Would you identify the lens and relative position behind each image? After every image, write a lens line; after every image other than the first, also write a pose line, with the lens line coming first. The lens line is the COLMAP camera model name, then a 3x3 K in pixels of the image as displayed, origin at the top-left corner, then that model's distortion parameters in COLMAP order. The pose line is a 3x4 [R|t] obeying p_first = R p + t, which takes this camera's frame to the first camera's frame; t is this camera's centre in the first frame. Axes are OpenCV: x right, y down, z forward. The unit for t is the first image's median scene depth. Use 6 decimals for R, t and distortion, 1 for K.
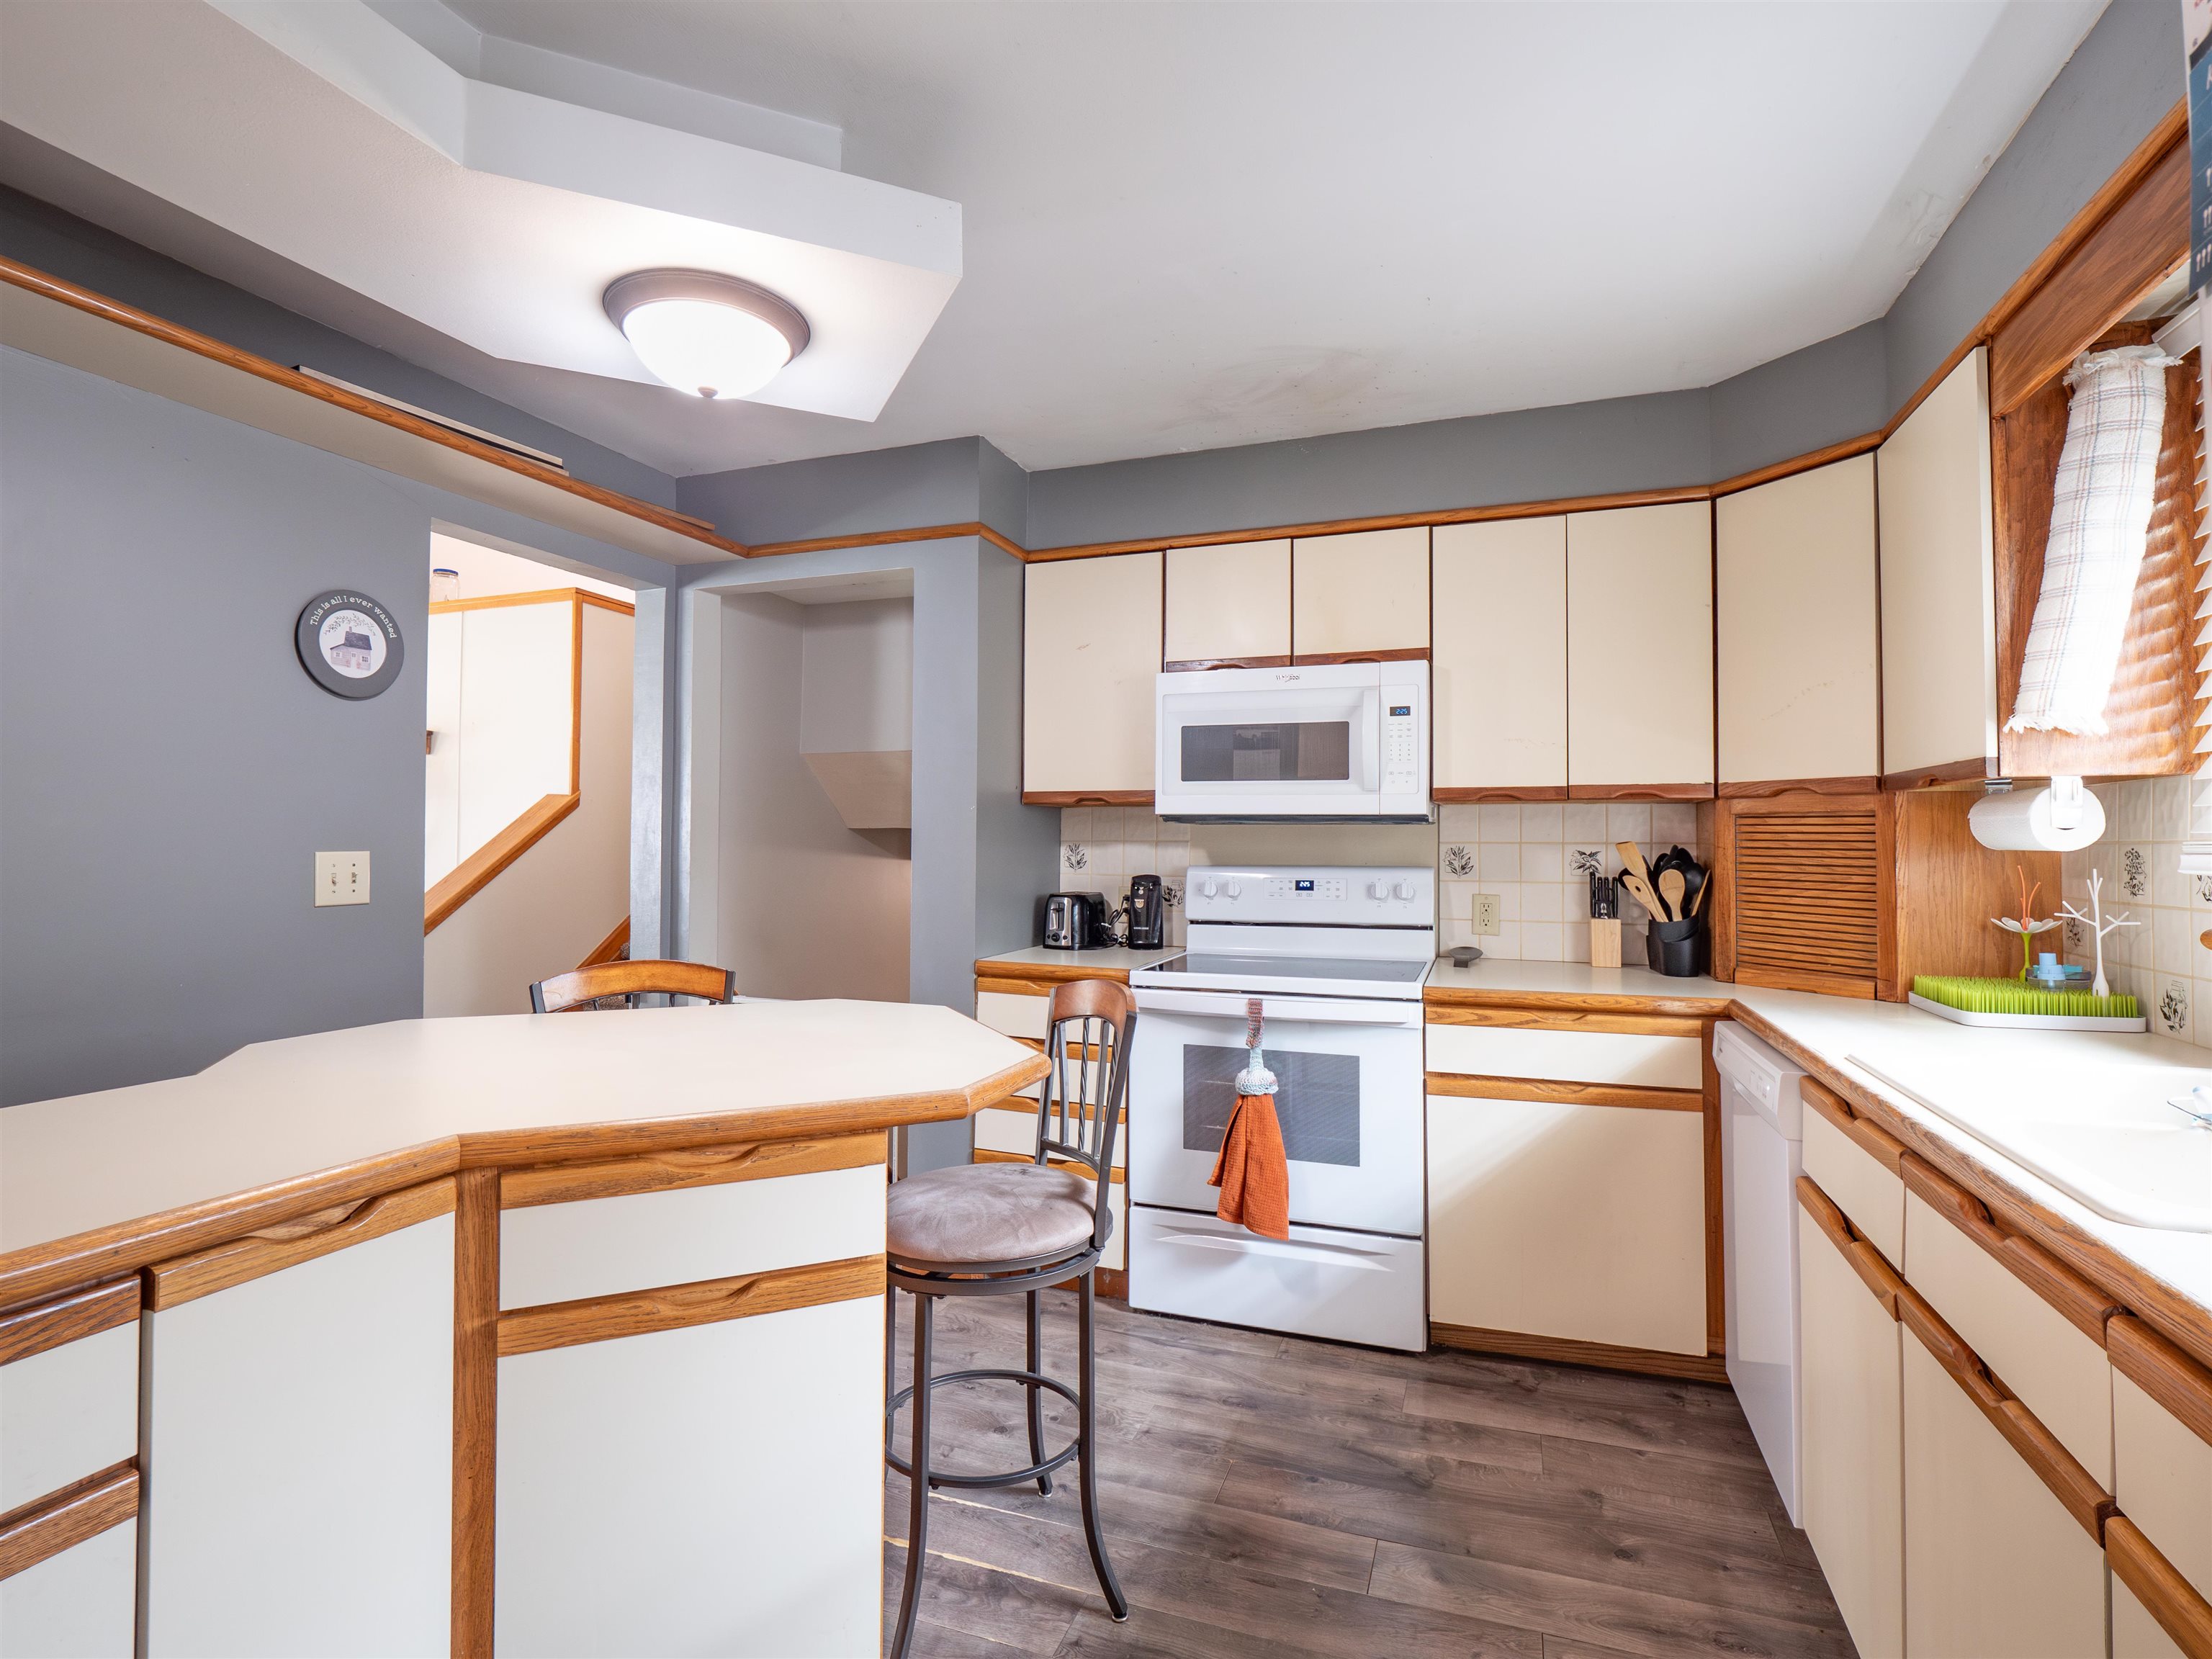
lens RADIAL K [[1083.3, 0, 1111.0], [0, 1083.3, 820.9], [0, 0, 1]] dist [-0.014992, 0.000130]
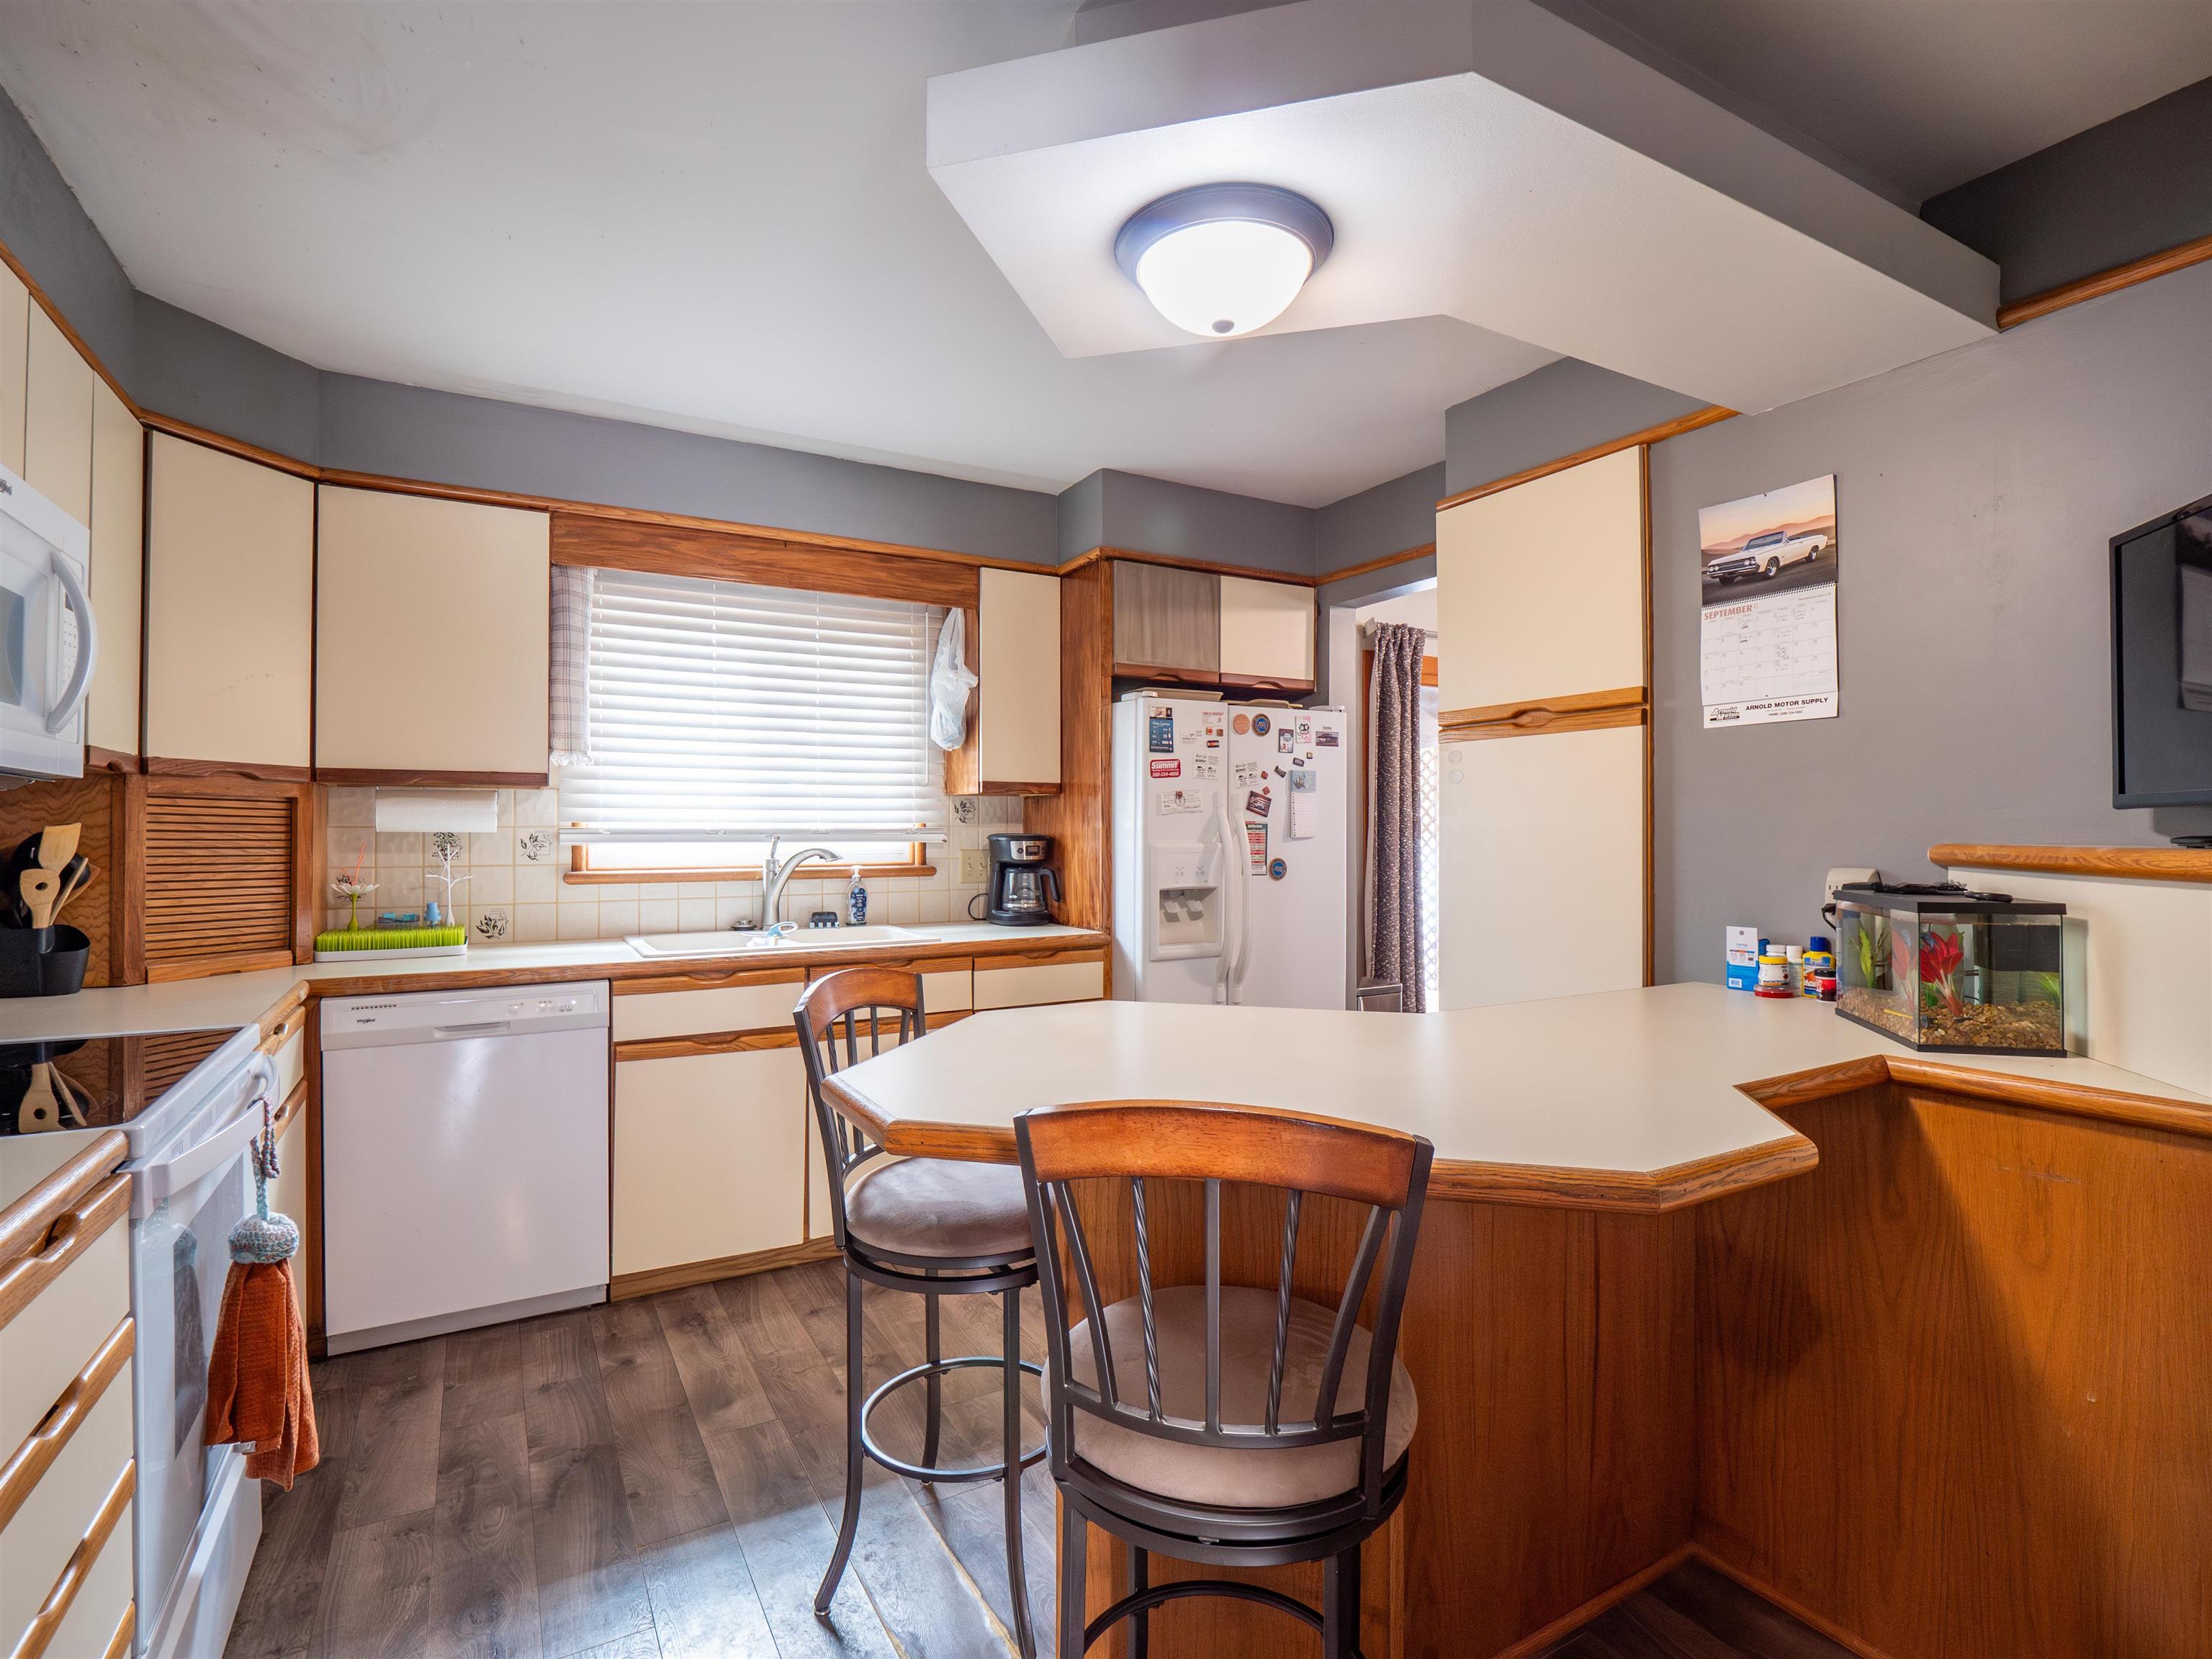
lens RADIAL K [[1083.3, 0, 1106.9], [0, 1083.3, 826.8], [0, 0, 1]] dist [-0.014992, 0.000130]
pose [[-0.761919, -0.000225, 0.647673, -0.693388], [-0.015445, 0.999722, -0.017821, 0.030201], [-0.647488, -0.023582, -0.761710, 1.365335]]
